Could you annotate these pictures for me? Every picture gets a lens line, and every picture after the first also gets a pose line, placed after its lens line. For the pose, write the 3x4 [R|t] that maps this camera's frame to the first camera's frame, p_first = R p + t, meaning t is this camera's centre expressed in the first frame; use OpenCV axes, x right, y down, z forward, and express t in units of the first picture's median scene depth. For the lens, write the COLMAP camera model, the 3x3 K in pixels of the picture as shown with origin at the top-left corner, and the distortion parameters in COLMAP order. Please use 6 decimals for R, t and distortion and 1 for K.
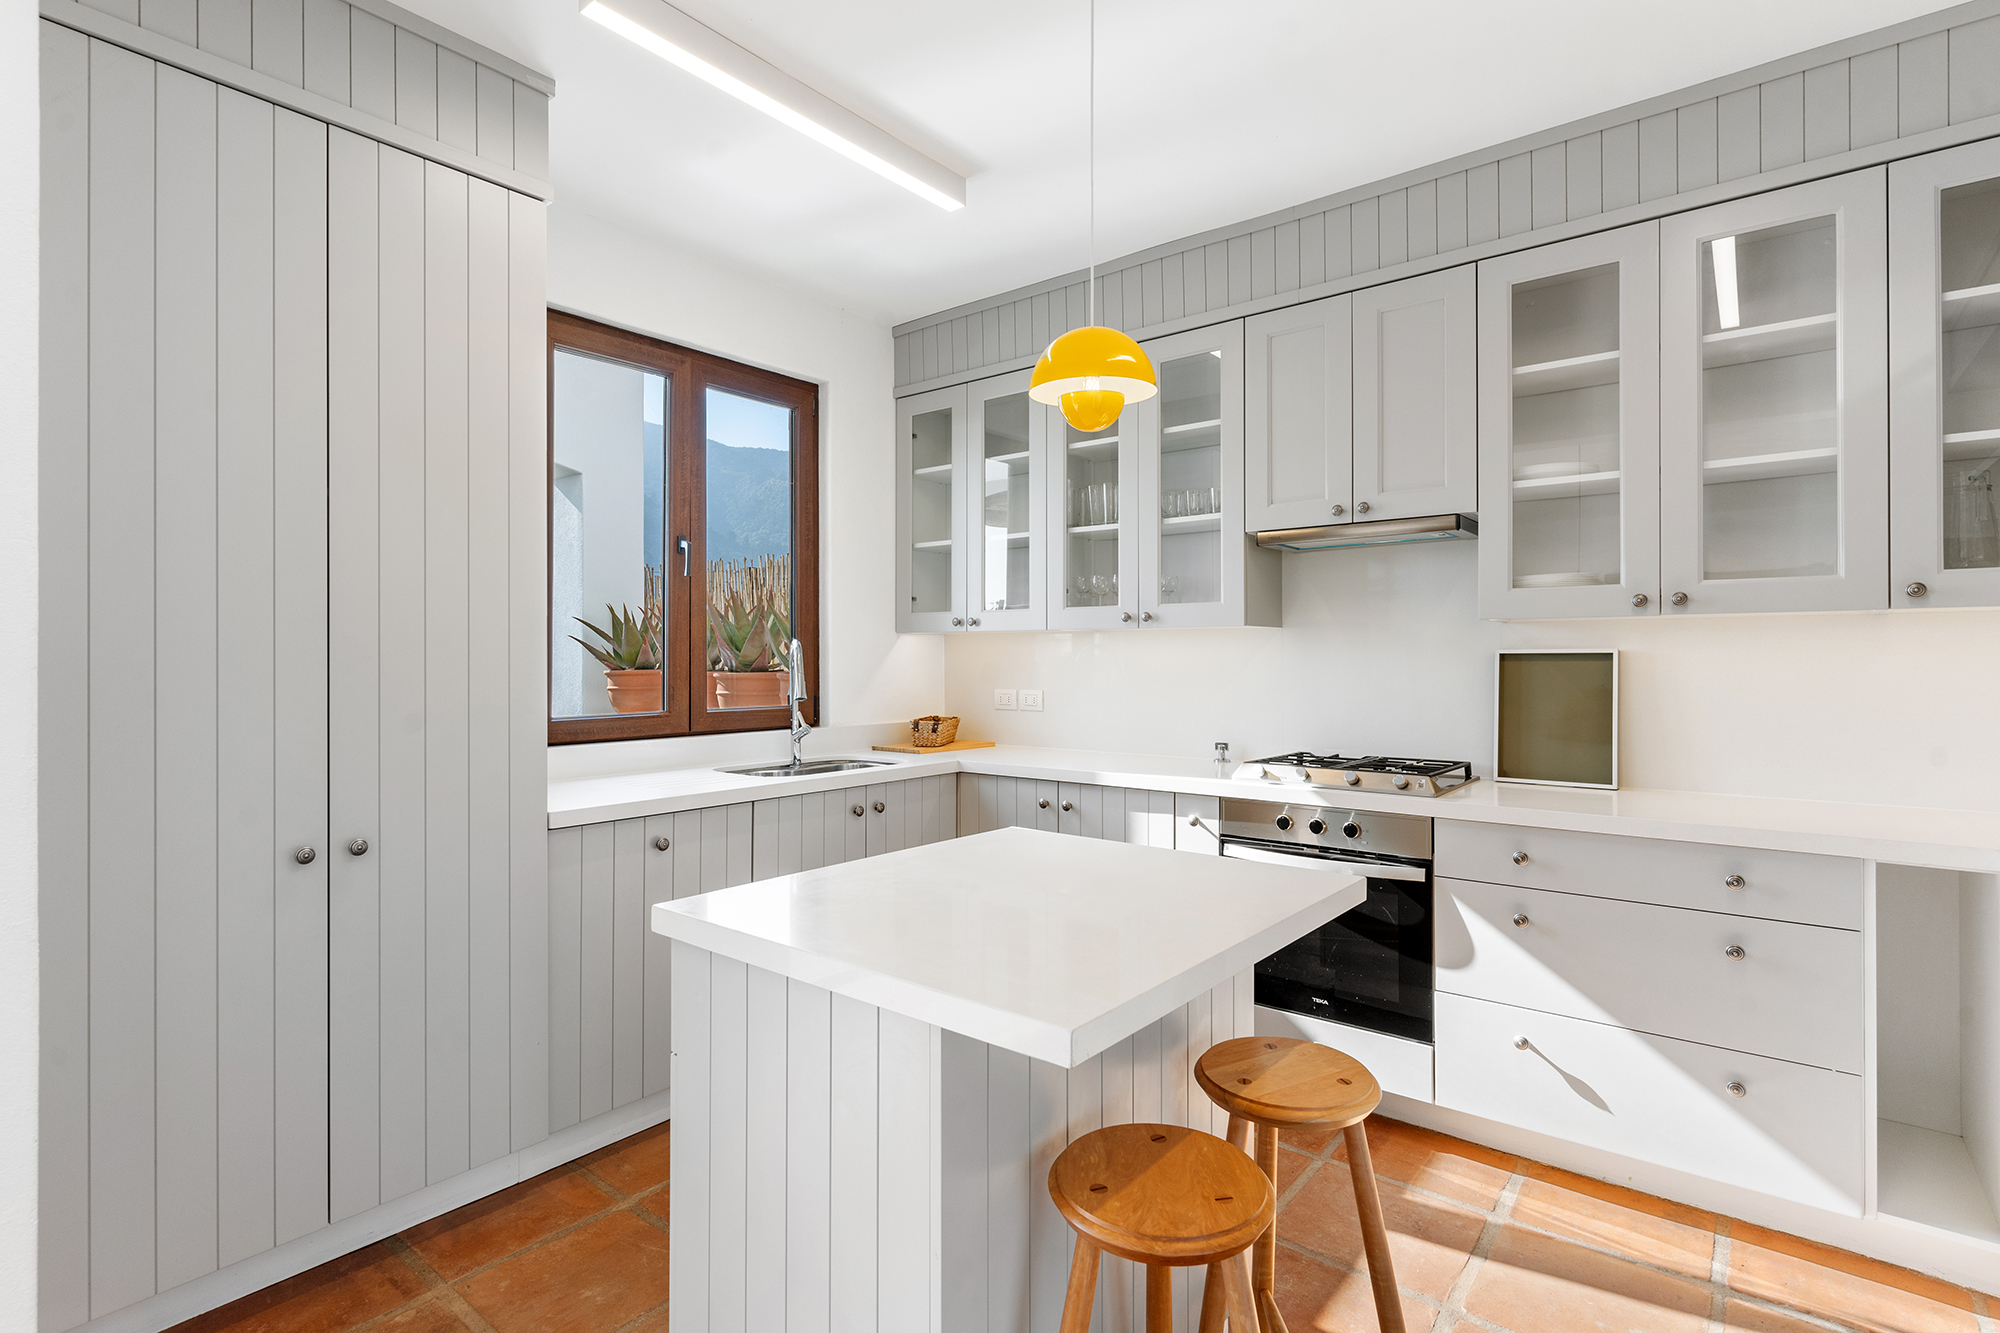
lens RADIAL K [[950.1, 0, 1006.3], [0, 950.1, 658.3], [0, 0, 1]] dist [0.002006, -0.000581]
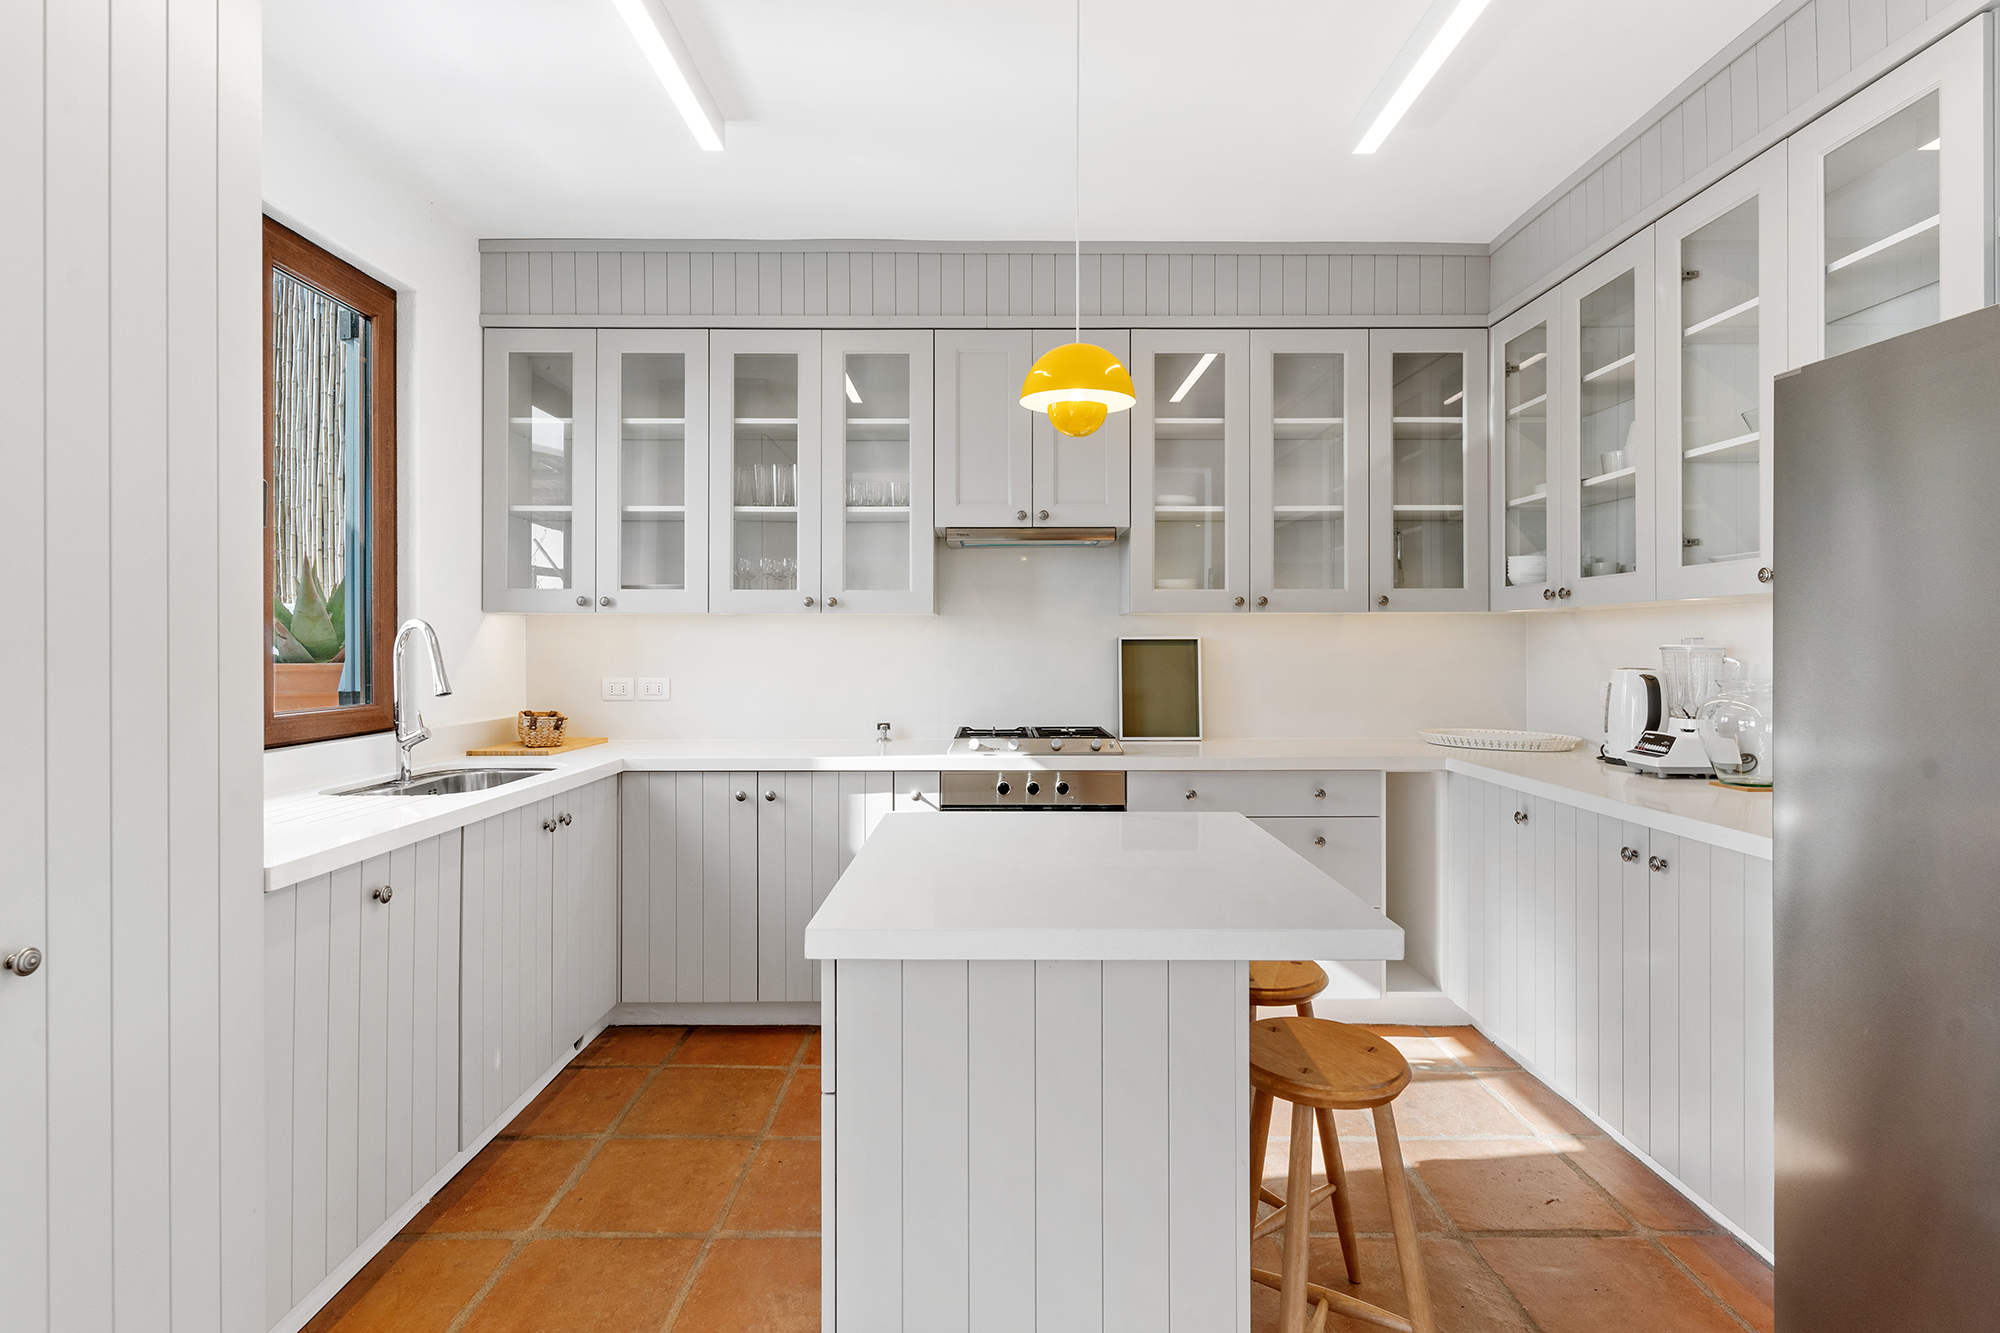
lens RADIAL K [[949.6, 0, 999.9], [0, 949.6, 640.3], [0, 0, 1]] dist [0.000598, 0.000351]
pose [[0.782386, 0.002801, 0.622787, -0.382950], [-0.000331, 0.999992, -0.004082, 0.001375], [-0.622793, 0.002987, 0.782381, 0.108584]]
